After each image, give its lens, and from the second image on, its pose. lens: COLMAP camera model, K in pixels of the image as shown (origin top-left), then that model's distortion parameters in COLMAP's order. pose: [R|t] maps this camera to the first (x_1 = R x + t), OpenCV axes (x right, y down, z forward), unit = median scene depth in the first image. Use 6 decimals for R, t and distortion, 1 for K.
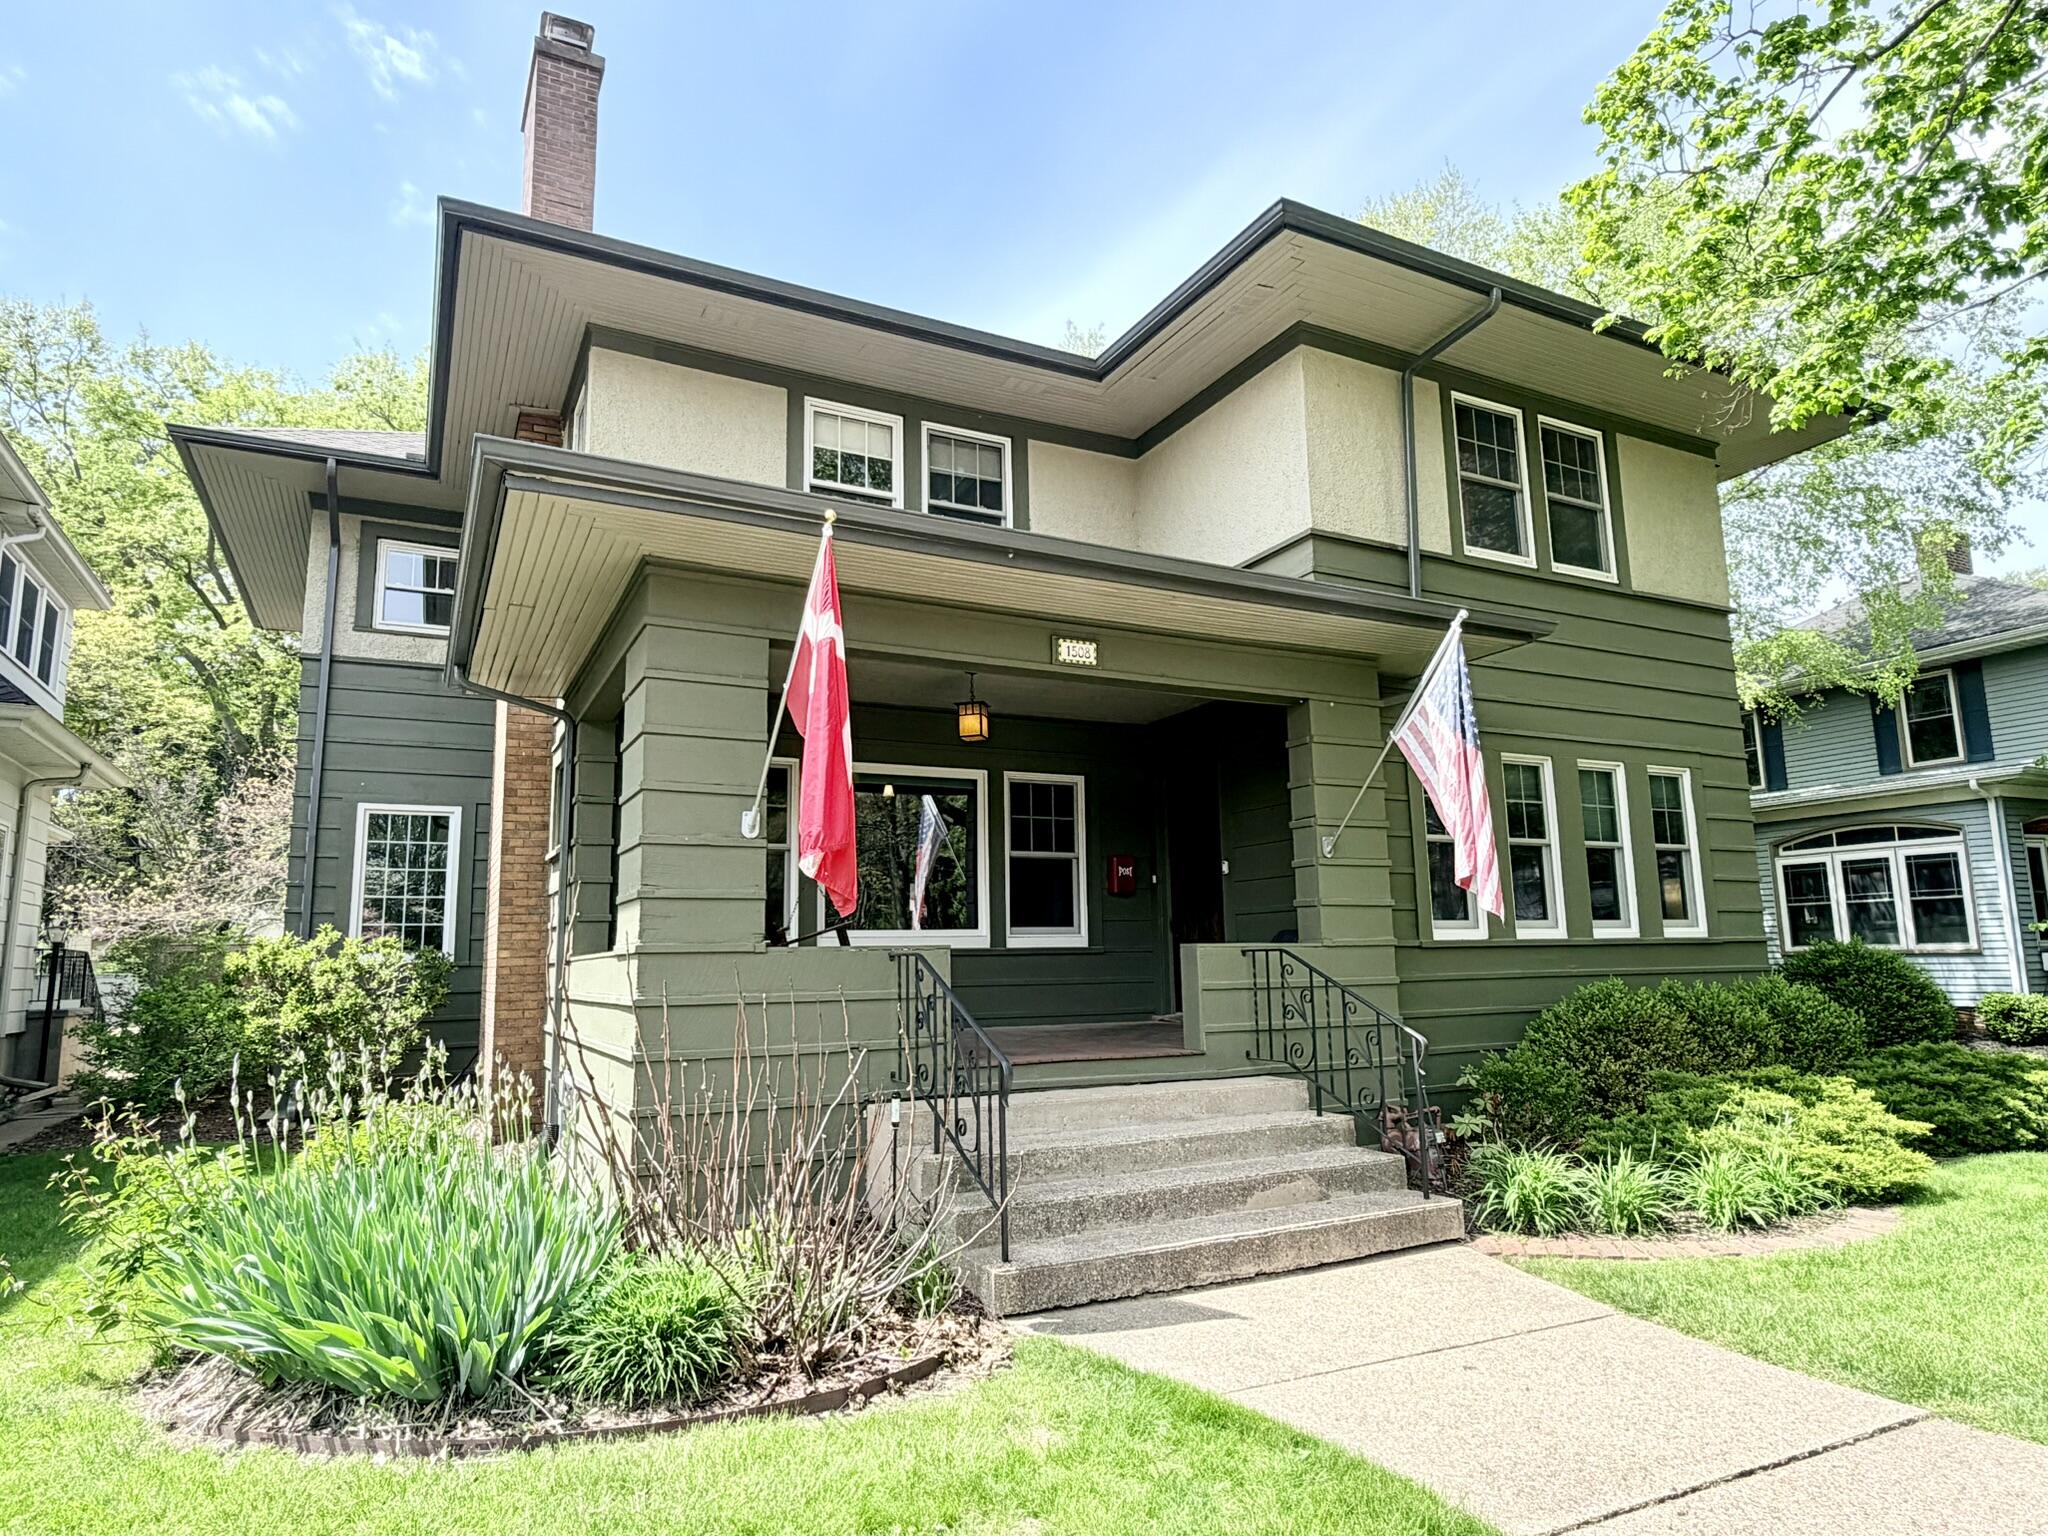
lens RADIAL K [[1203.0, 0, 1024.0], [0, 1203.0, 768.0], [0, 0, 1]] dist [-0.000255, 0.000608]
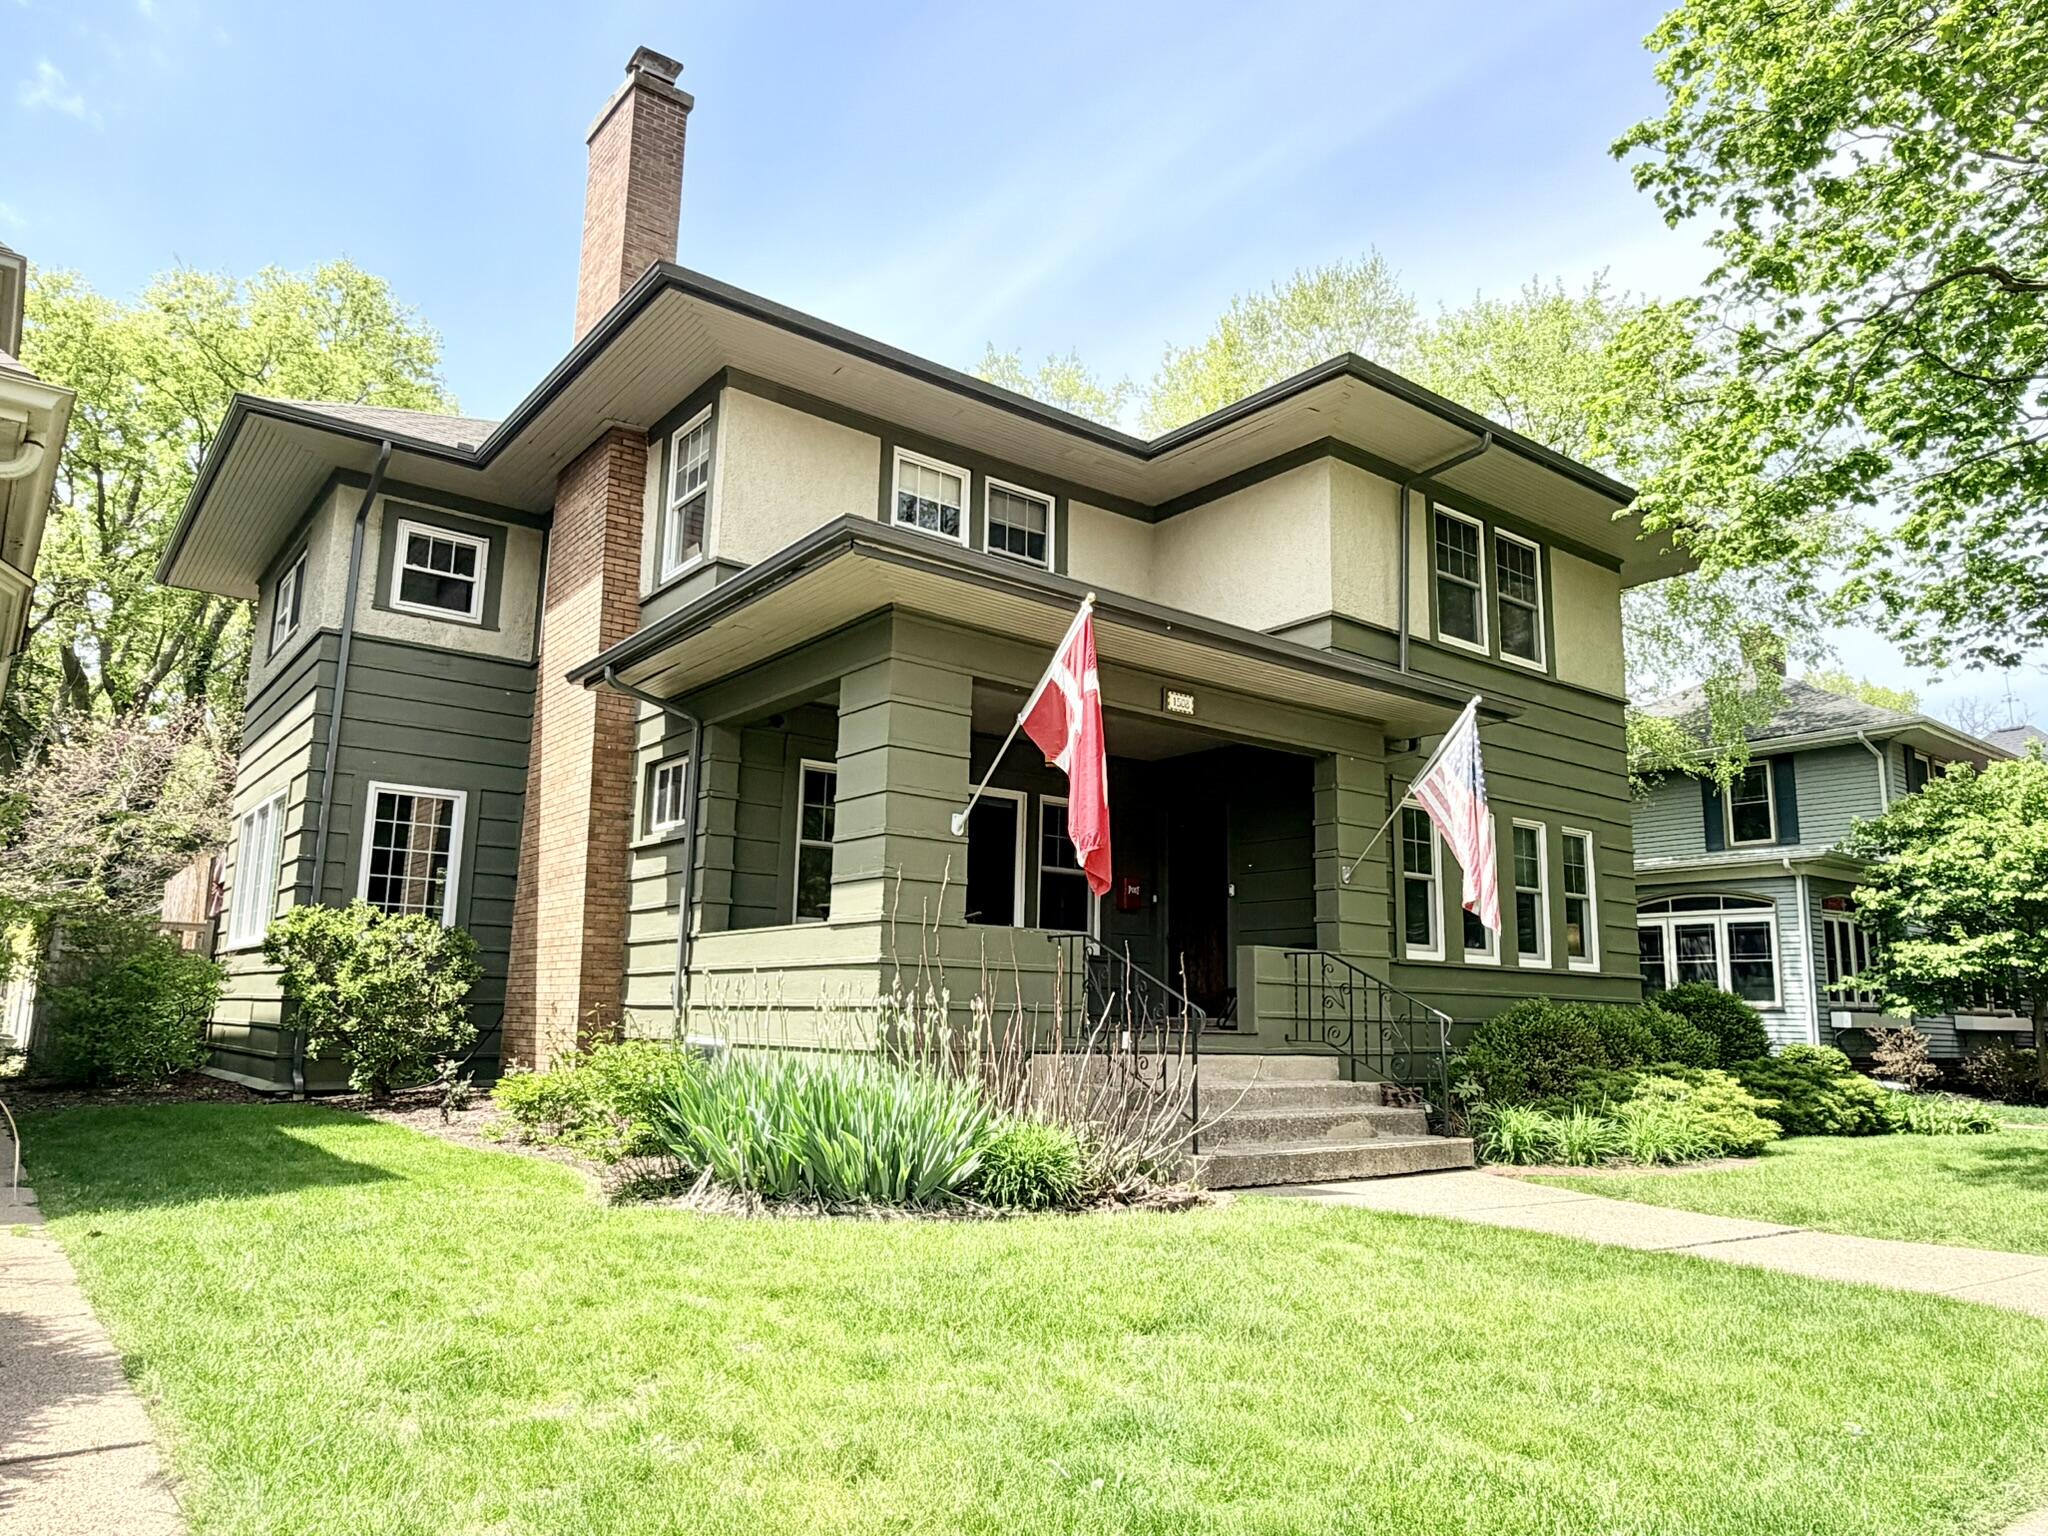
lens RADIAL K [[1357.5, 0, 1028.4], [0, 1357.5, 769.9], [0, 0, 1]] dist [-0.001111, -0.001289]
pose [[0.982151, 0.072139, 0.173708, -0.253733], [-0.068632, 0.997300, -0.026118, 0.013833], [-0.175123, 0.013730, 0.984451, -0.249592]]
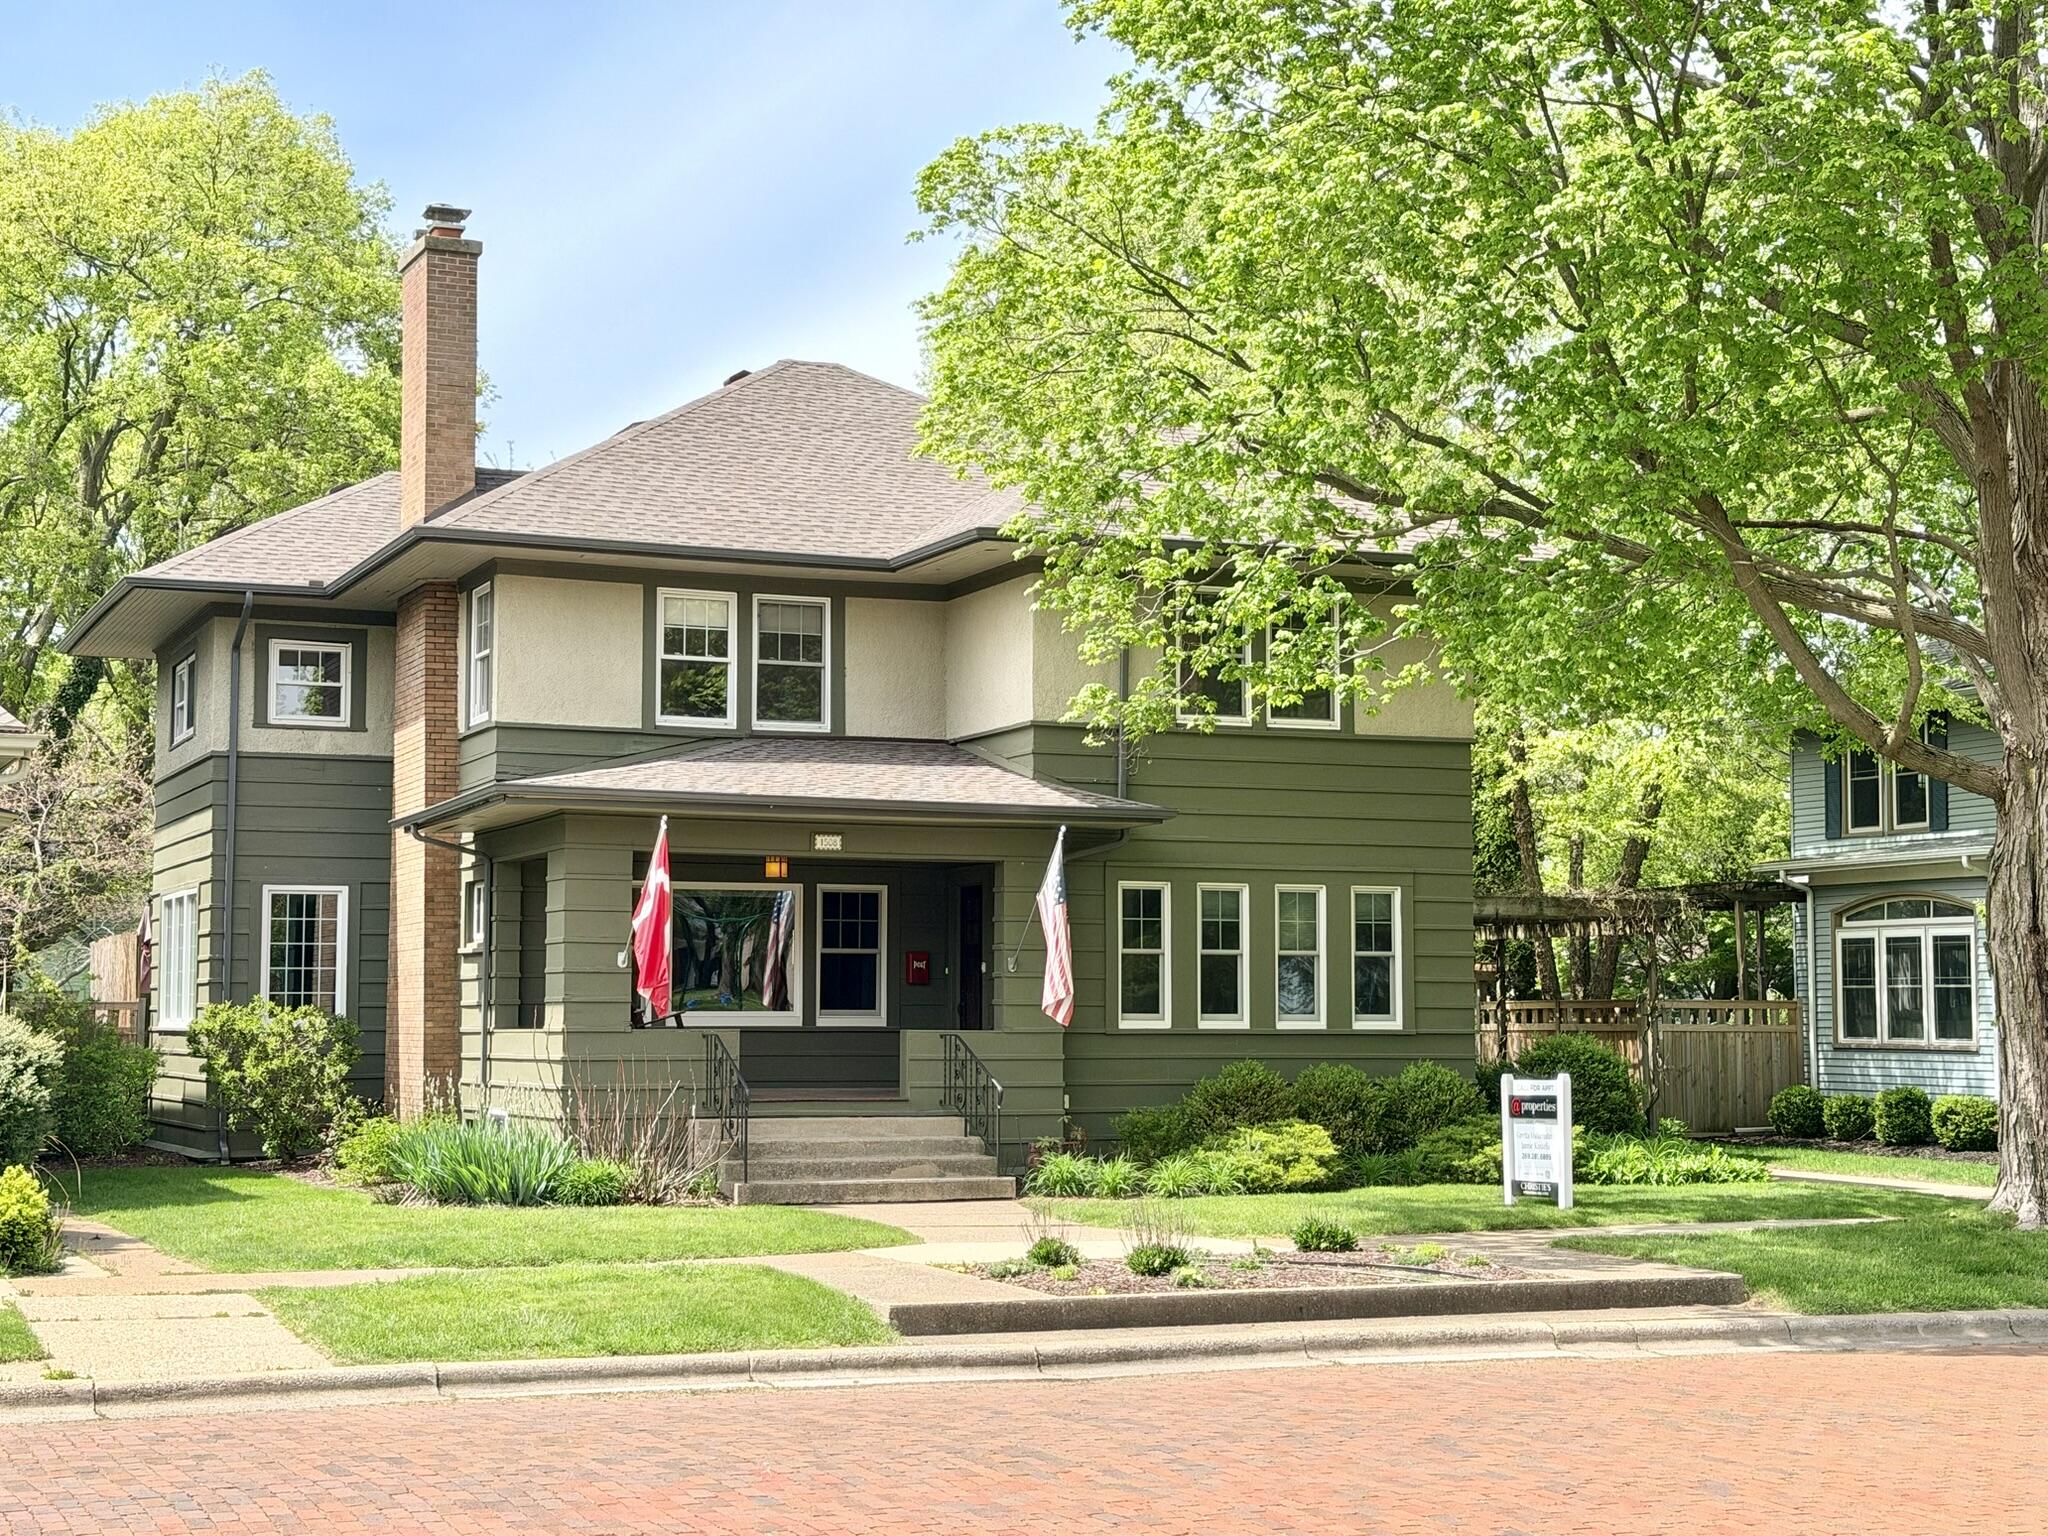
lens RADIAL K [[3033.5, 0, 991.2], [0, 3033.5, 761.1], [0, 0, 1]] dist [0.122712, 0.014712]
pose [[0.996677, 0.014088, -0.080233, 0.416786], [-0.007947, 0.997049, 0.076352, -0.369148], [0.081072, -0.075461, 0.993848, -2.110097]]
